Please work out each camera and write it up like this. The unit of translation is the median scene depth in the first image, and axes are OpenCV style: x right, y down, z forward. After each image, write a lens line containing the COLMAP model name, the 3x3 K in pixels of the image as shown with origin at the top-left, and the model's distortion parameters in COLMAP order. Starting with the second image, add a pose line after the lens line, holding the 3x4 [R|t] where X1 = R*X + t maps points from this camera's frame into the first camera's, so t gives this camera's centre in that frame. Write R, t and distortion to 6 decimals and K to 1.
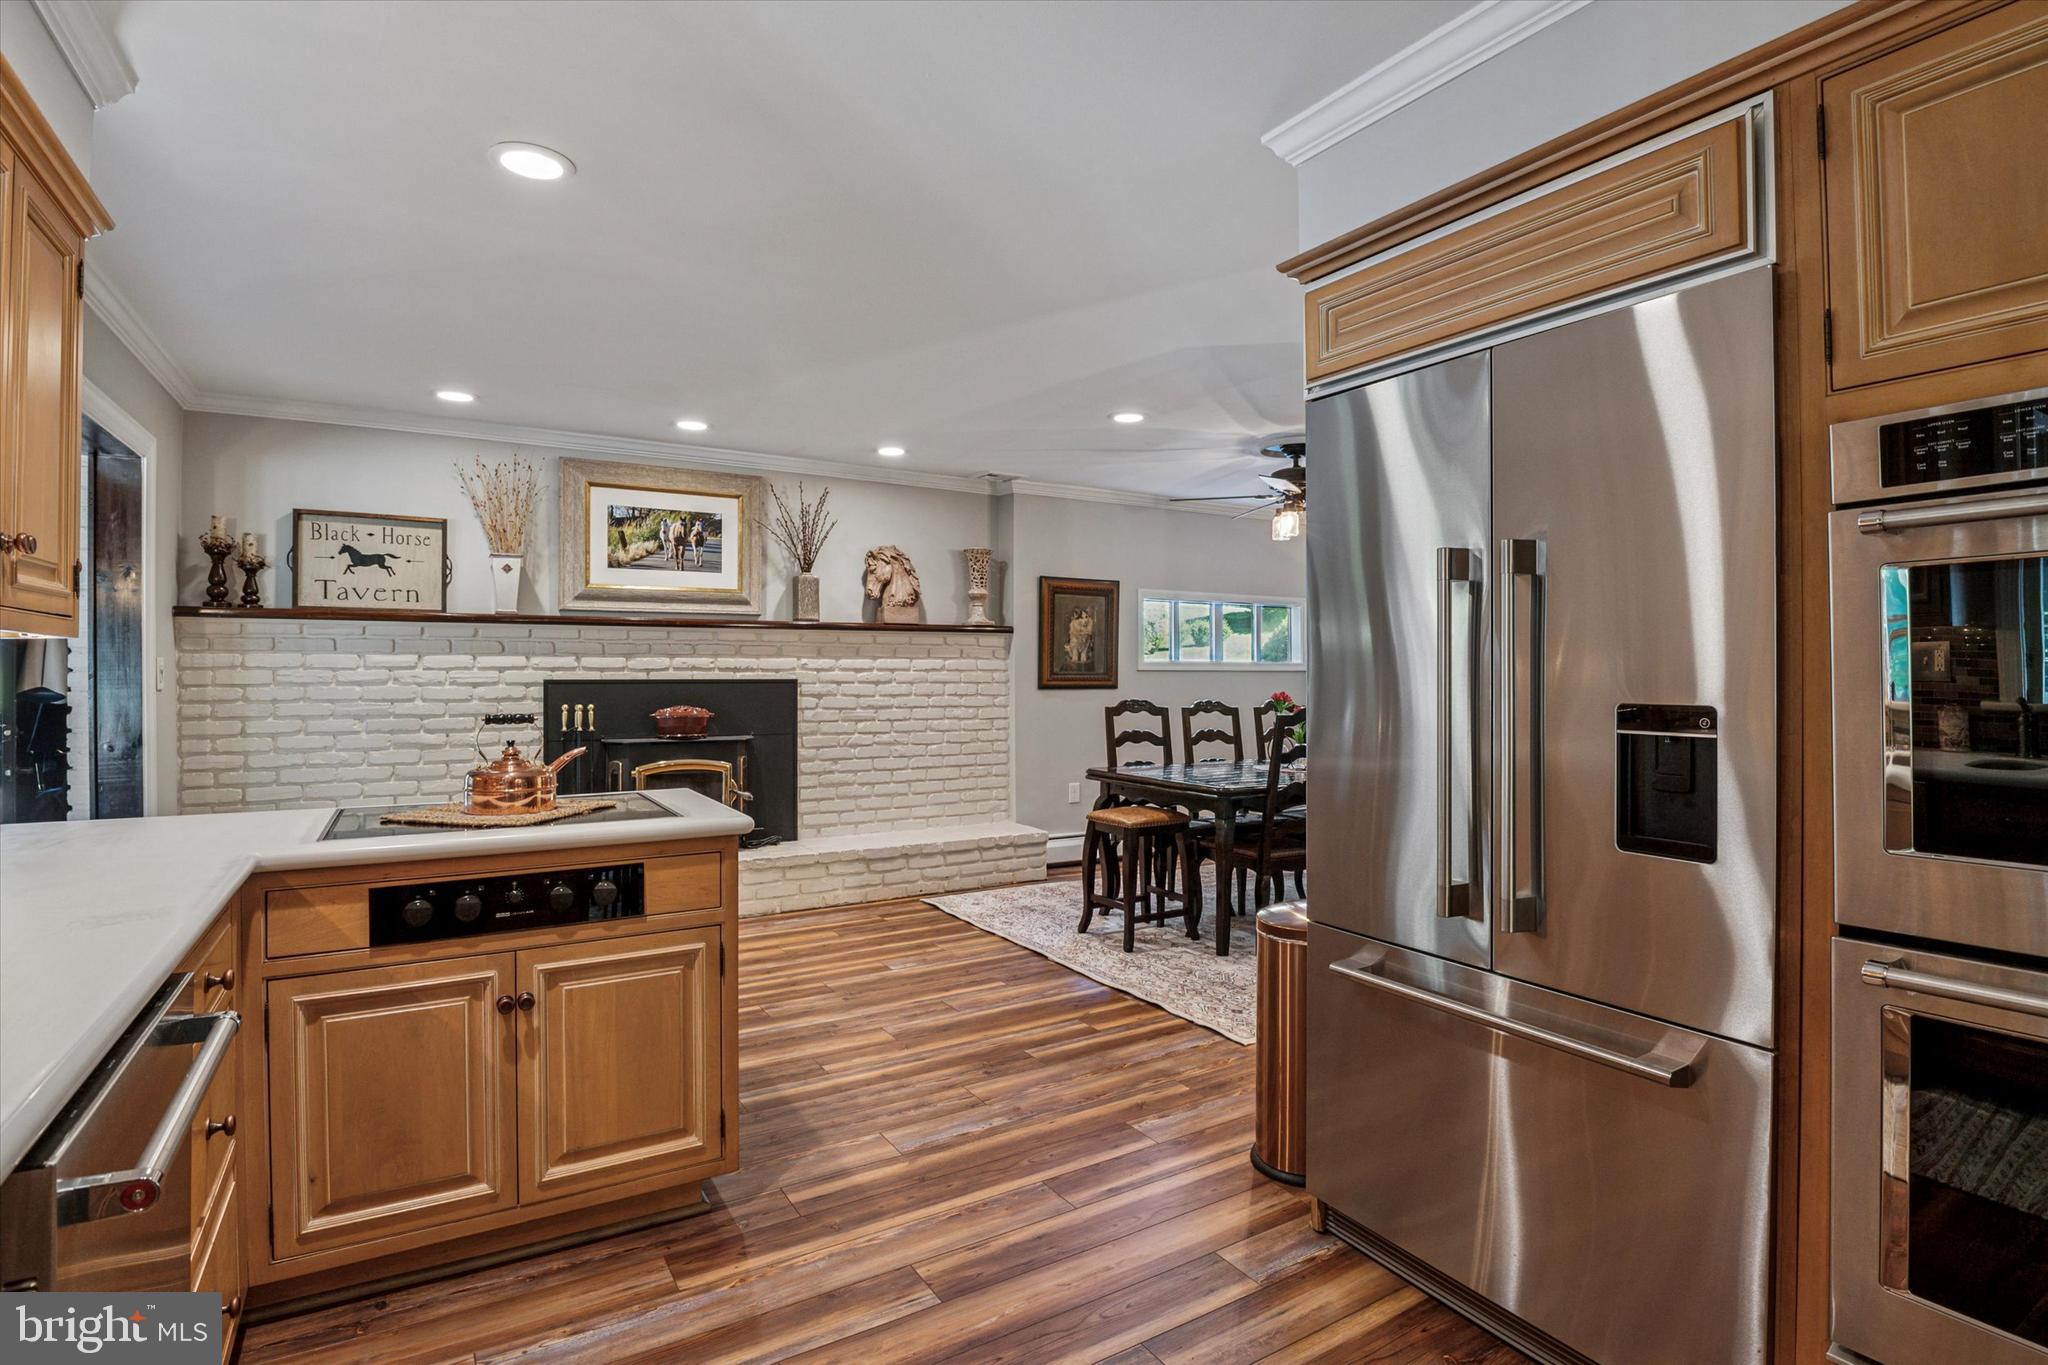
lens RADIAL K [[1005.0, 0, 1029.4], [0, 1005.0, 675.5], [0, 0, 1]] dist [-0.025069, -0.003911]
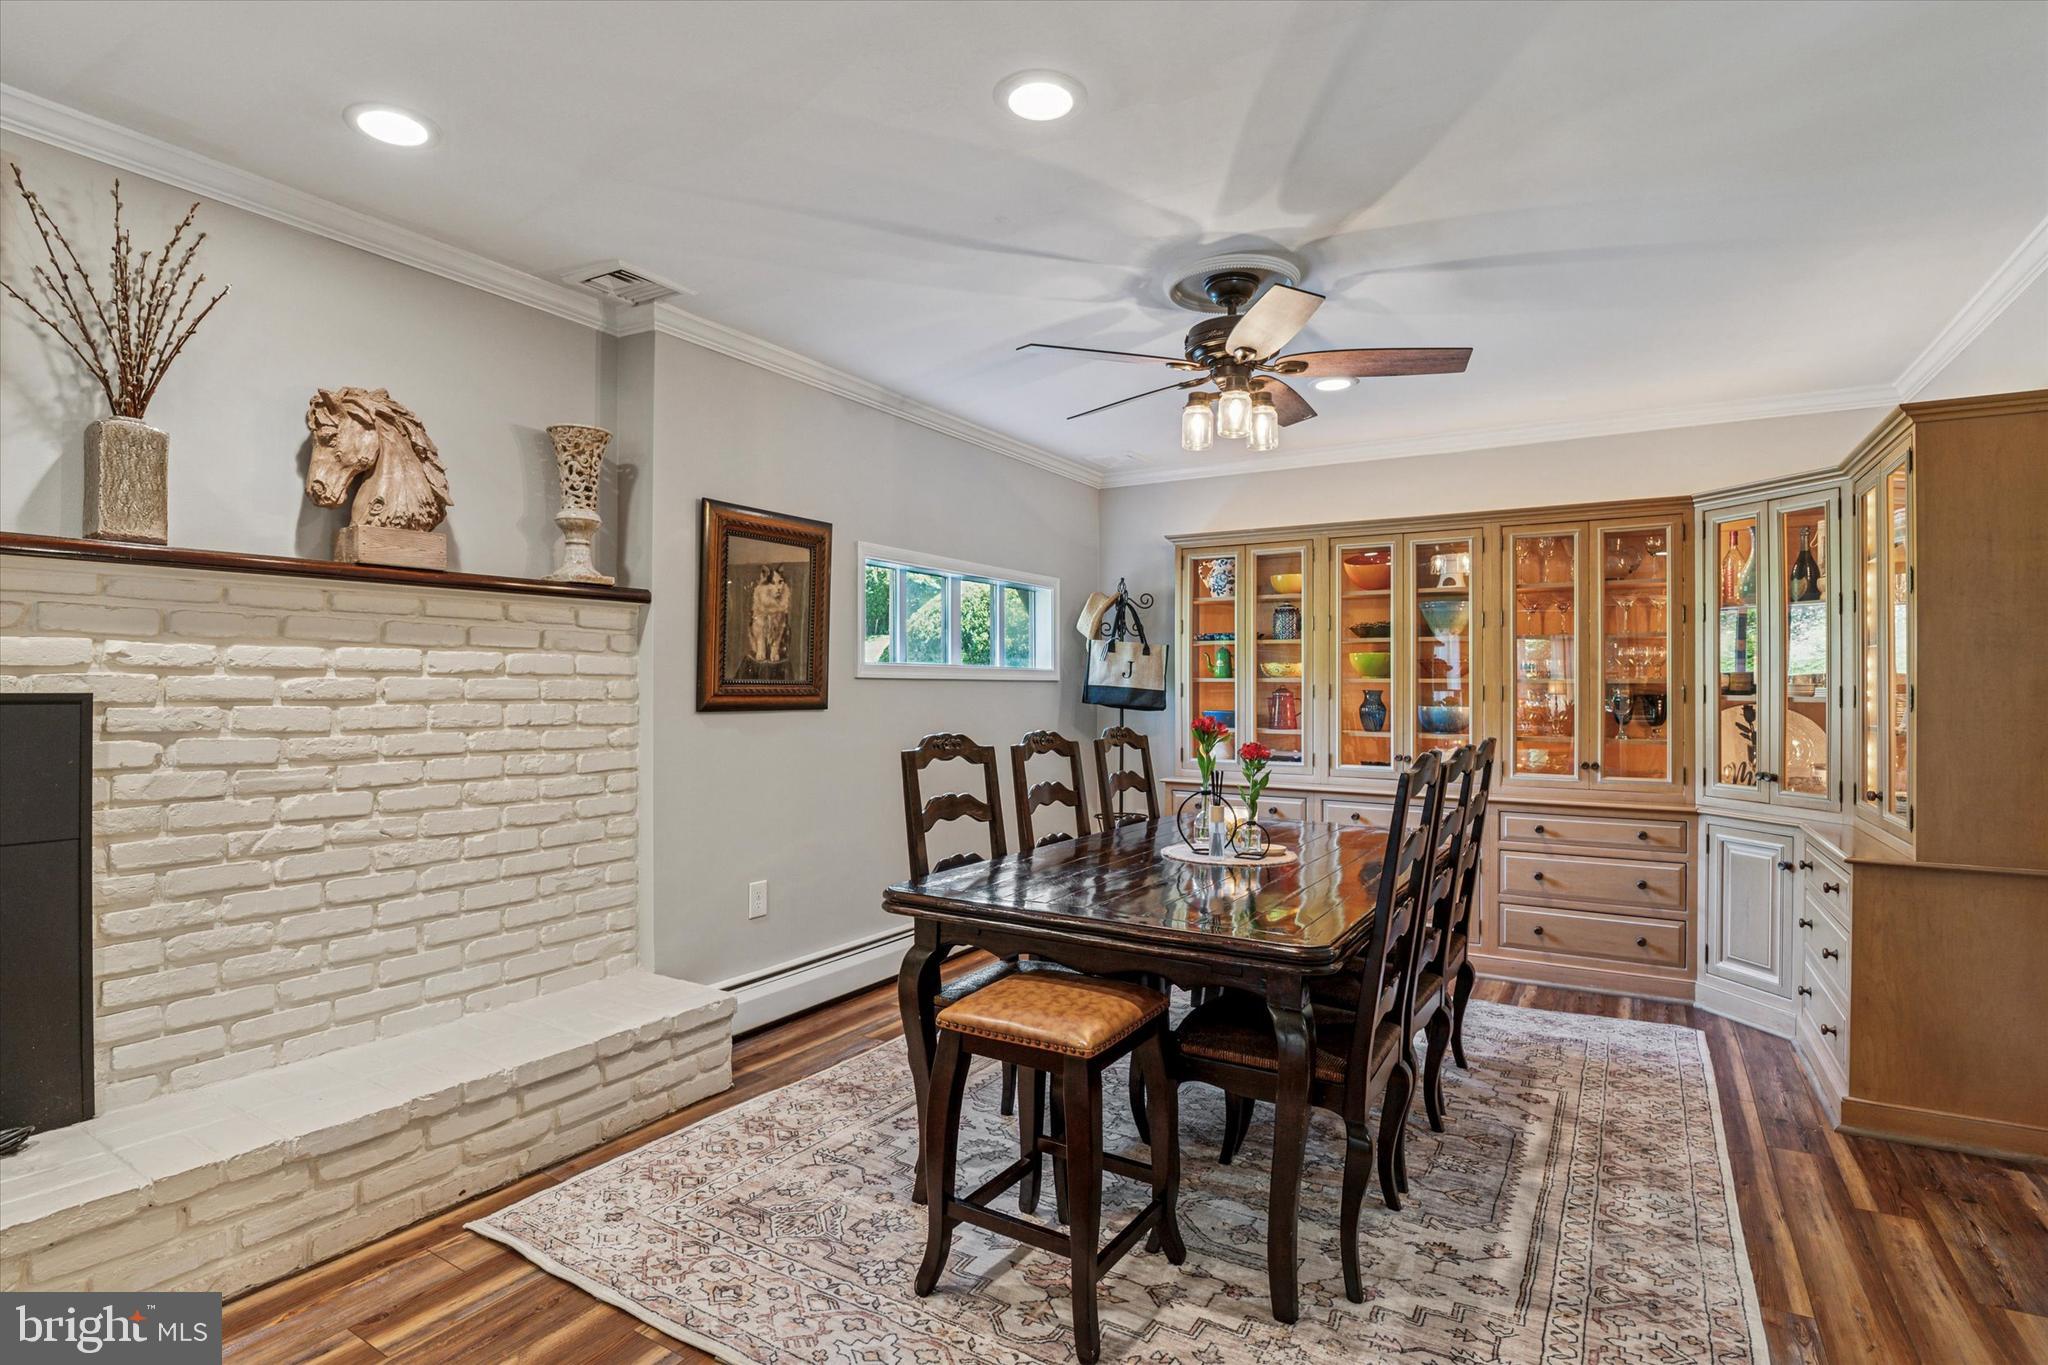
lens RADIAL K [[1005.0, 0, 1032.4], [0, 1005.0, 680.4], [0, 0, 1]] dist [-0.025069, -0.003911]
pose [[0.887914, 0.005848, 0.459972, -0.082463], [-0.002351, 0.999964, -0.008174, 0.001021], [-0.460003, 0.006176, 0.887896, 0.487532]]
